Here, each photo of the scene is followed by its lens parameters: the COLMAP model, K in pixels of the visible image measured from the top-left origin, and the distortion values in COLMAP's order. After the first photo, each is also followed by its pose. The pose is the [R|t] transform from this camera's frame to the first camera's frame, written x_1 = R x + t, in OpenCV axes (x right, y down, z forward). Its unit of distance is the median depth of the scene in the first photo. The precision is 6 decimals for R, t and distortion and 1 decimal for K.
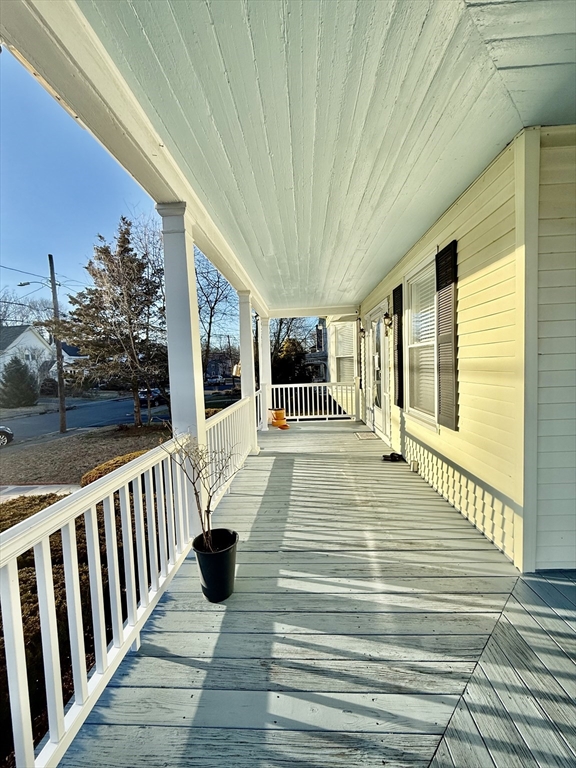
lens RADIAL K [[304.7, 0, 287.5], [0, 304.7, 382.0], [0, 0, 1]] dist [0.000645, 0.000197]
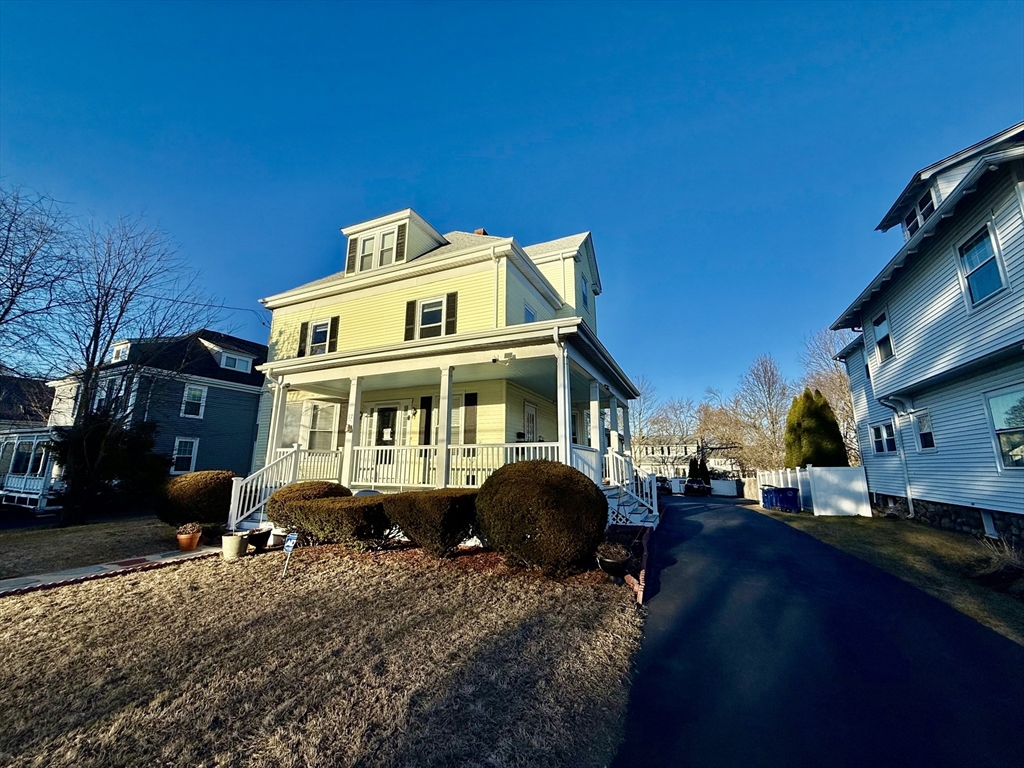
lens RADIAL K [[406.2, 0, 509.5], [0, 406.2, 383.2], [0, 0, 1]] dist [0.000645, 0.000197]
pose [[0.363322, 0.224423, 0.904230, -4.176710], [0.034818, 0.966605, -0.253894, 0.683108], [-0.931013, 0.123729, 0.343375, -0.996592]]
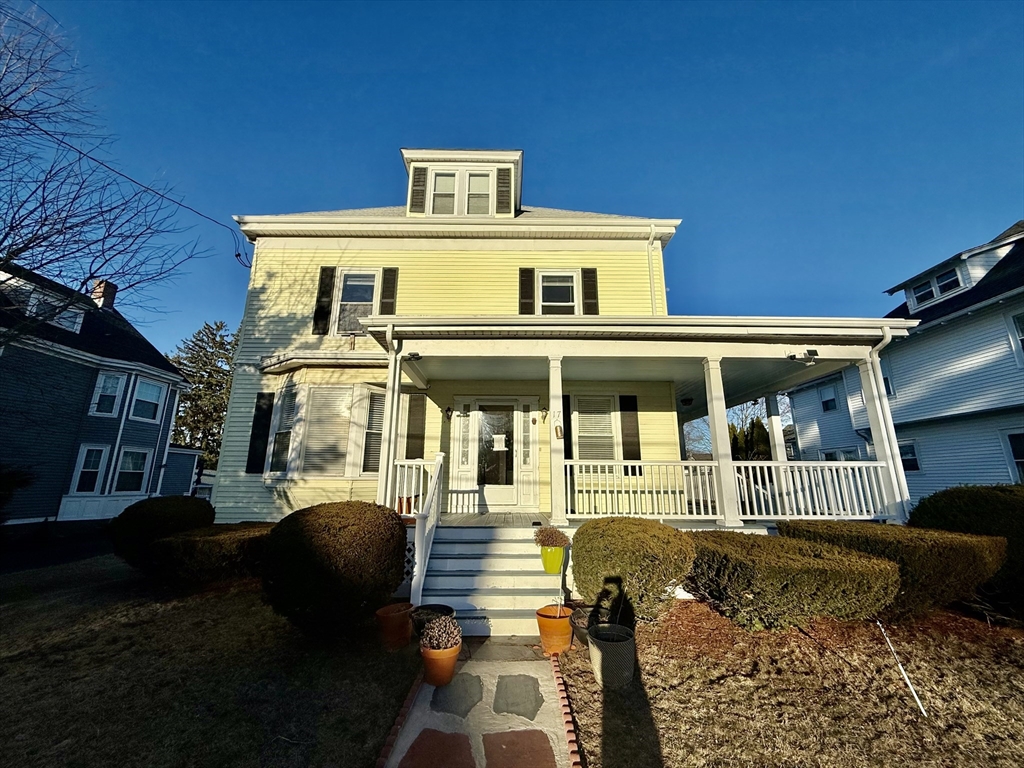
lens RADIAL K [[411.1, 0, 512.2], [0, 411.1, 378.3], [0, 0, 1]] dist [-0.000097, -0.000157]
pose [[-0.062045, 0.281987, 0.957410, -3.579392], [0.053324, 0.958825, -0.278948, 0.385593], [-0.996648, 0.033746, -0.074527, 3.075265]]
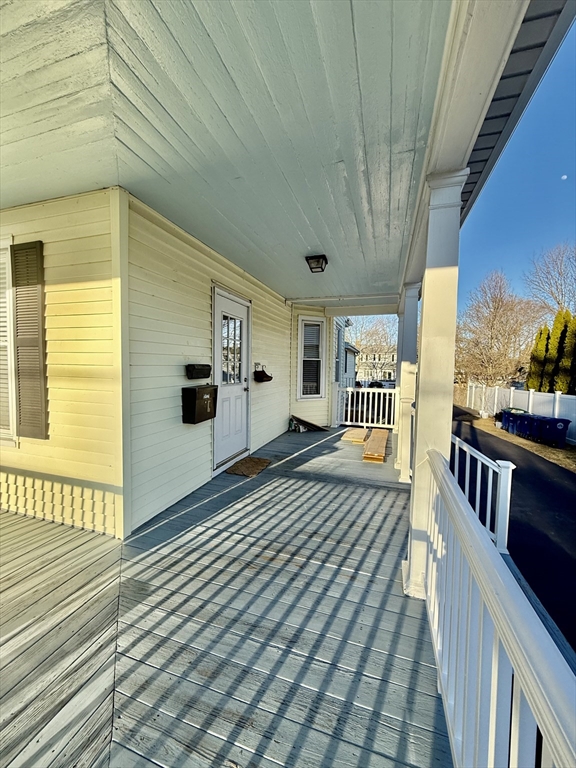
lens RADIAL K [[304.7, 0, 287.5], [0, 304.7, 382.0], [0, 0, 1]] dist [0.000645, 0.000197]
pose [[0.258460, -0.013357, 0.965930, -0.255717], [0.029345, 0.999552, 0.005970, -0.004631], [-0.965576, 0.026802, 0.258736, 0.014509]]
